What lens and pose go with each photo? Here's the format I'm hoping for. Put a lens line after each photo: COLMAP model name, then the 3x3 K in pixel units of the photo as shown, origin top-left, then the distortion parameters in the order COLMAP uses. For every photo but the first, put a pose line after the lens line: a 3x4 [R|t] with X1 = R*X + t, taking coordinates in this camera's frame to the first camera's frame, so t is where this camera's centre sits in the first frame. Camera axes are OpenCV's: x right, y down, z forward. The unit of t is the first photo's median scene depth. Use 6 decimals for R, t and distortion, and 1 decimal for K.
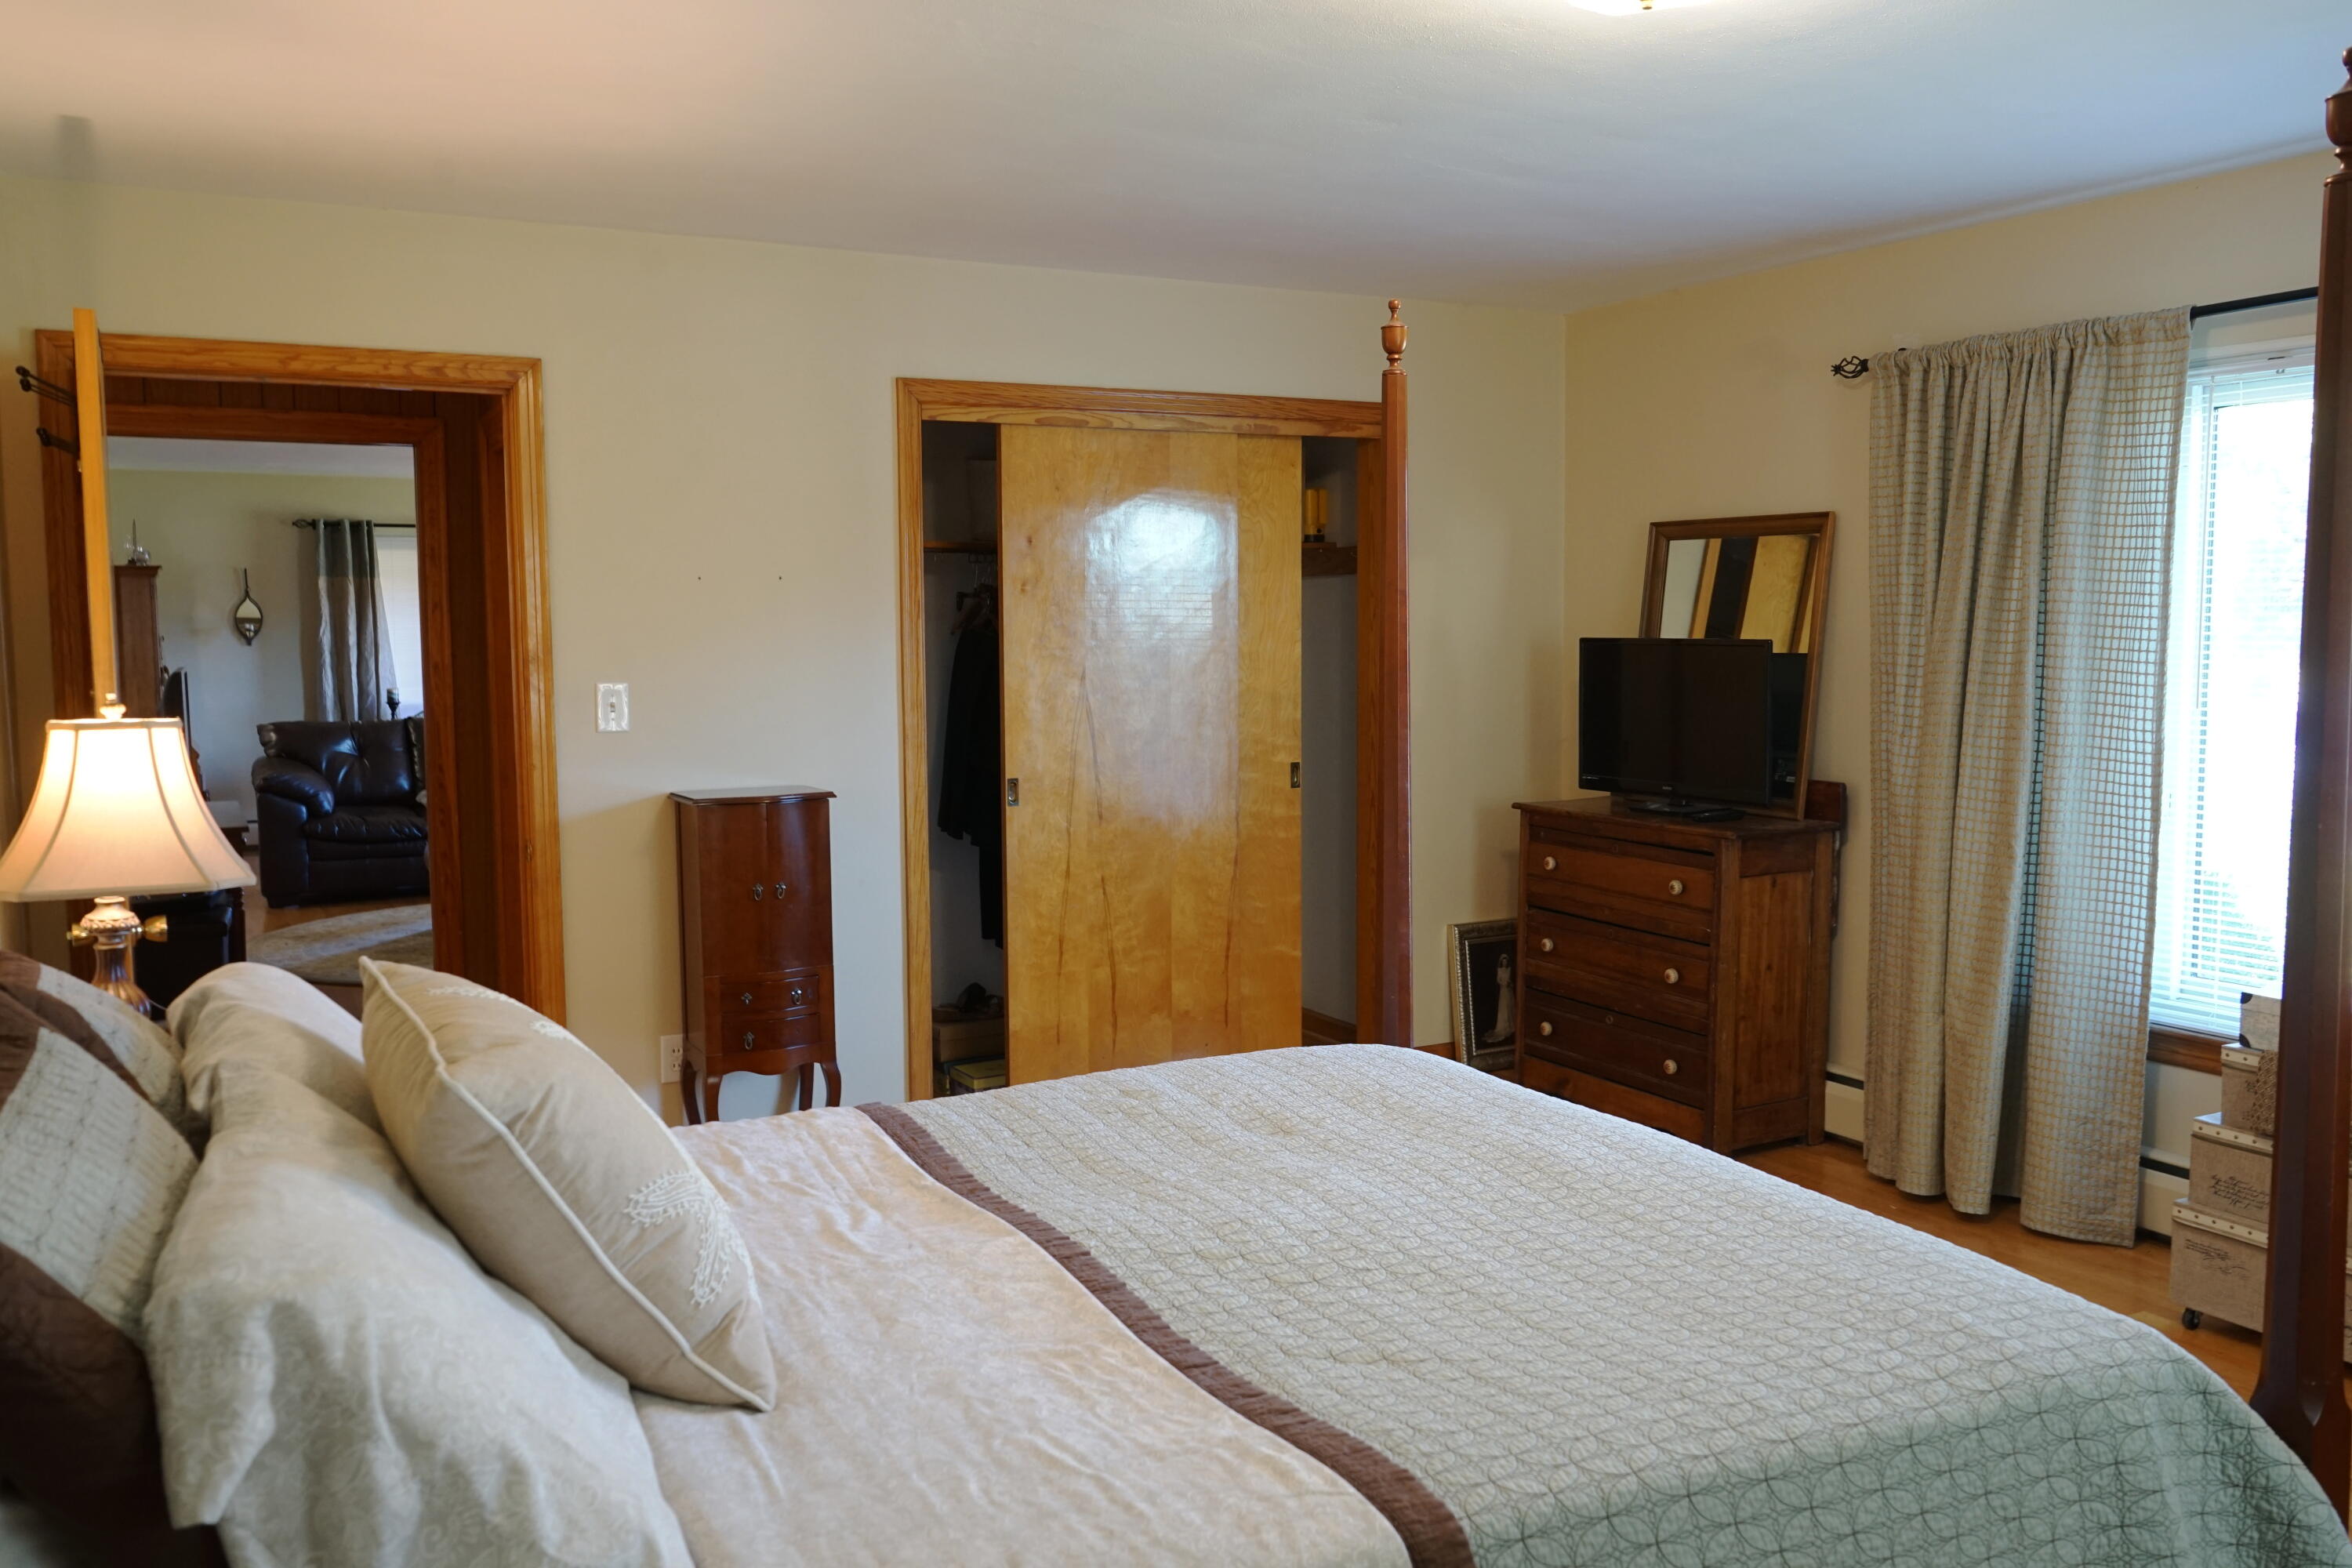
lens RADIAL K [[1888.7, 0, 1175.0], [0, 1888.7, 794.0], [0, 0, 1]] dist [-0.007417, -0.004820]
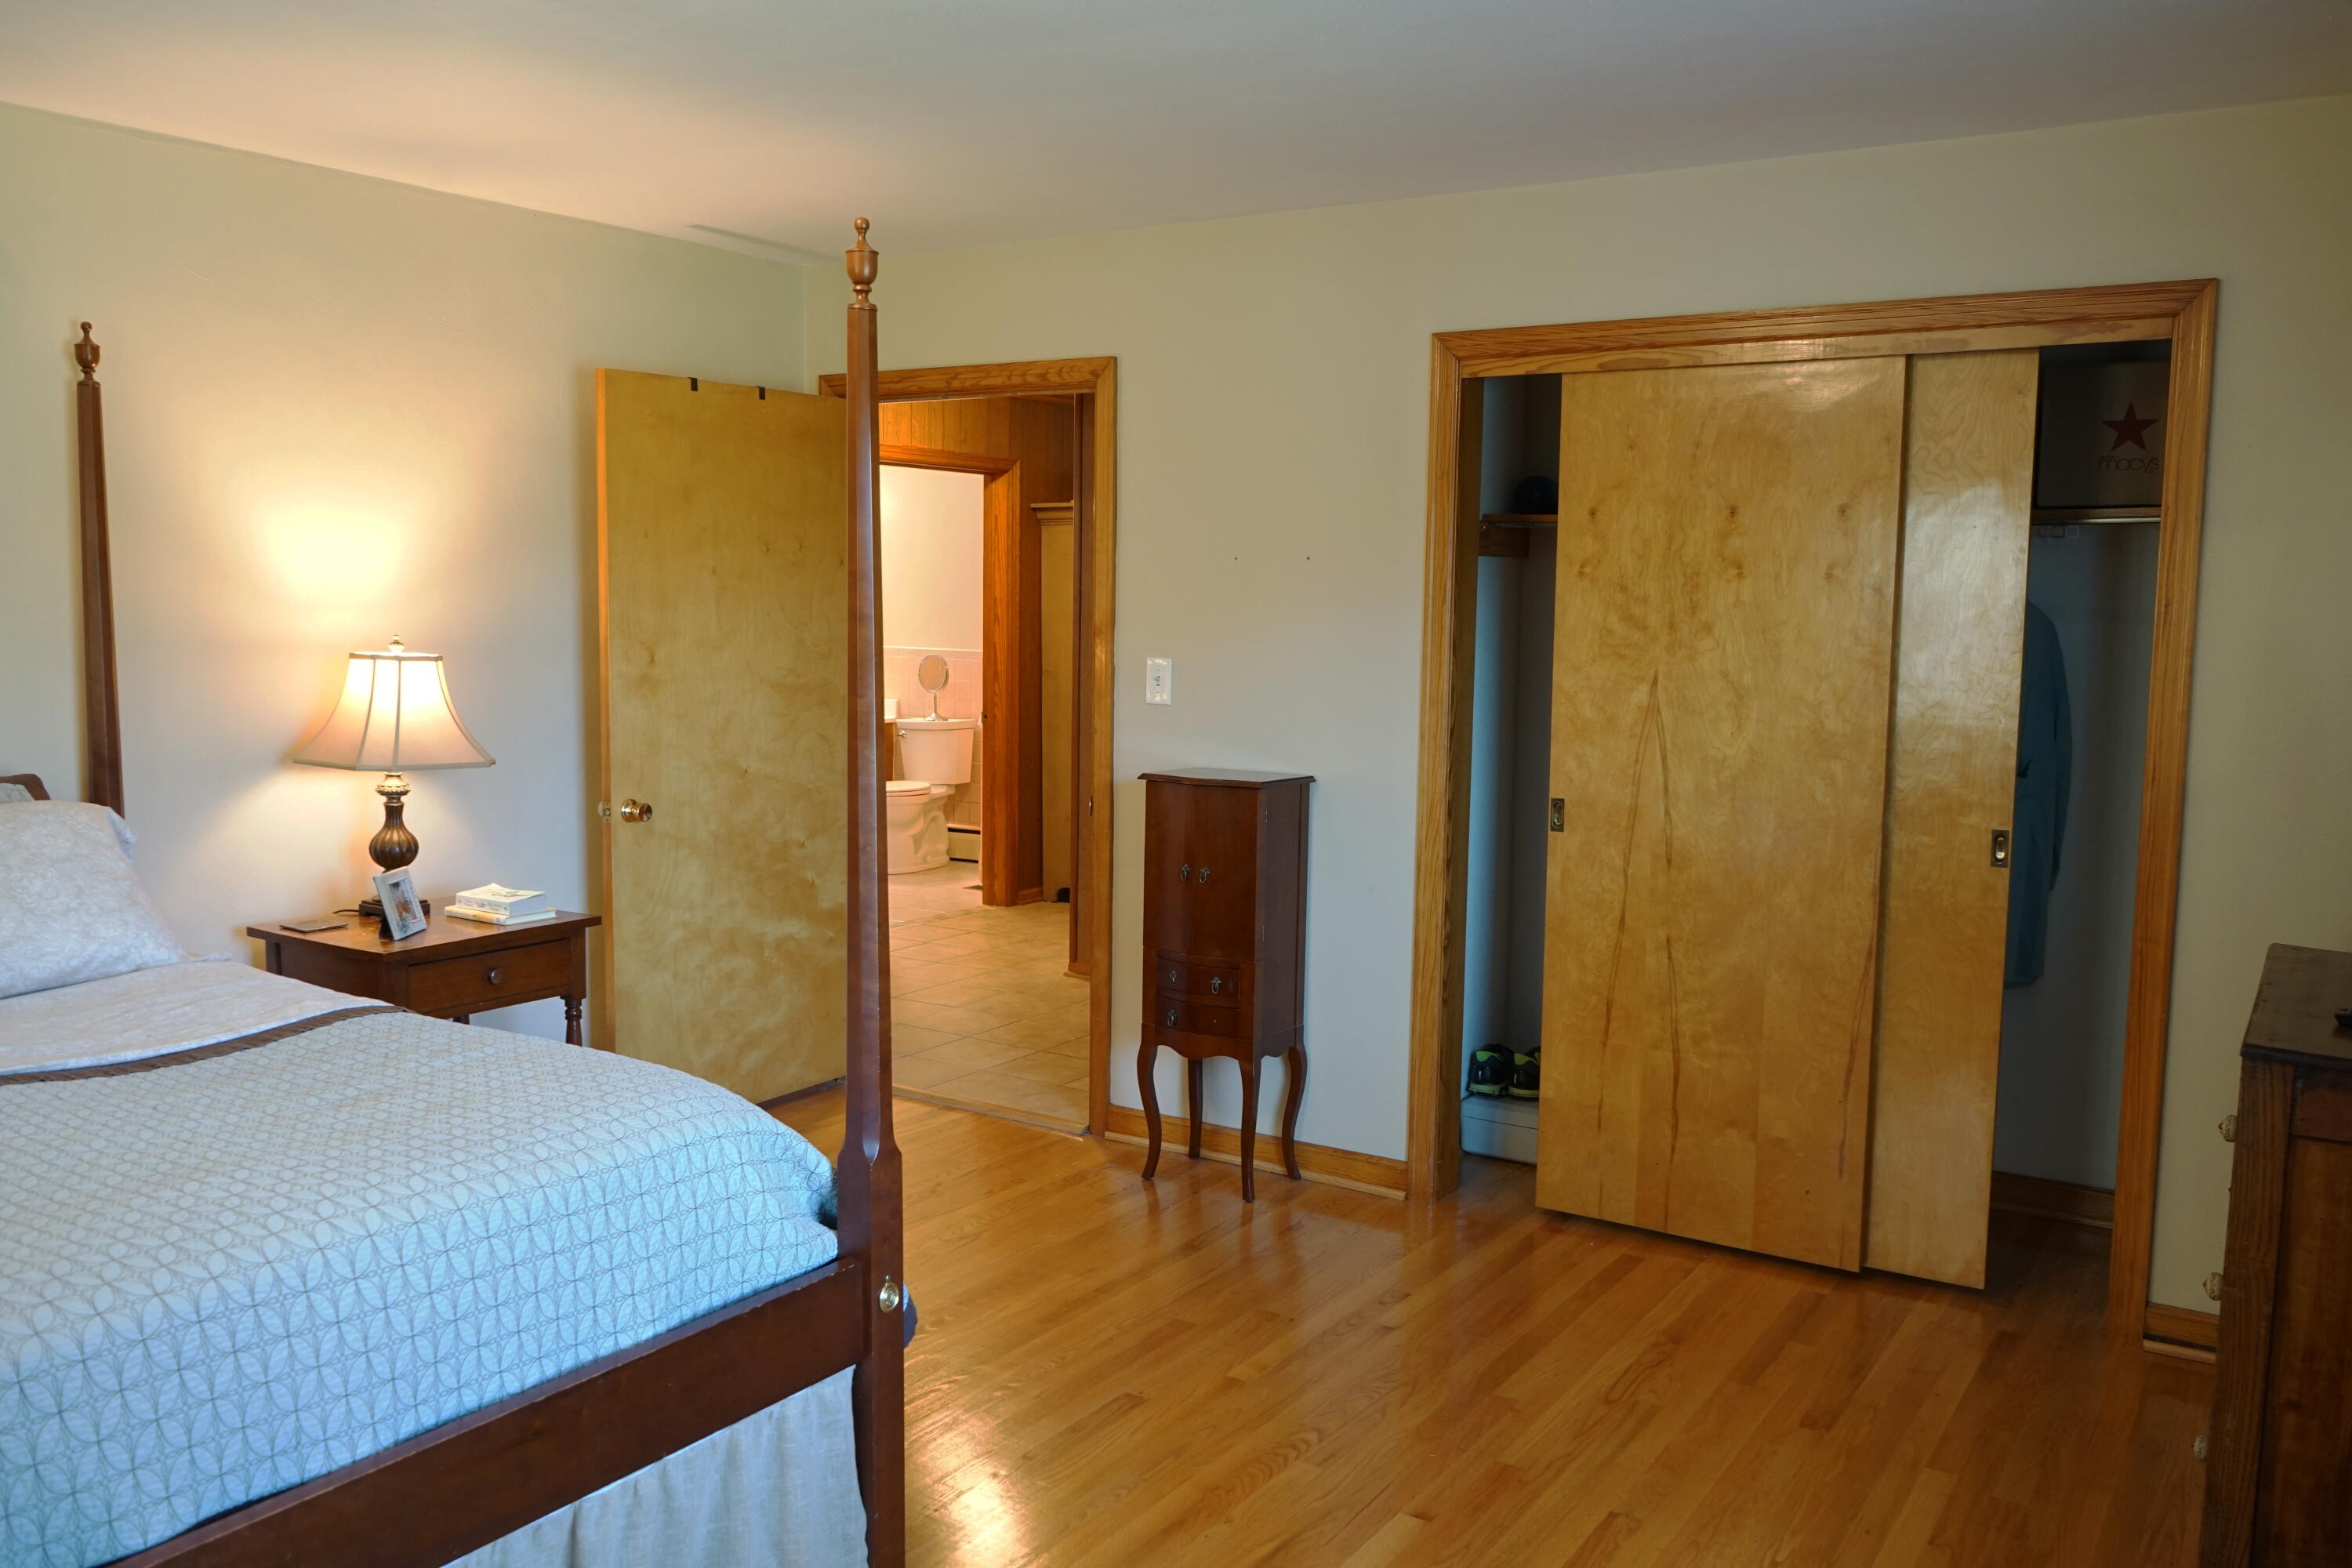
lens RADIAL K [[1888.7, 0, 1175.3], [0, 1888.7, 779.7], [0, 0, 1]] dist [-0.007417, -0.004820]
pose [[0.468602, 0.101853, -0.877518, 0.557901], [-0.101039, 0.992992, 0.061300, -0.049666], [0.877612, 0.059938, 0.475610, 0.445477]]
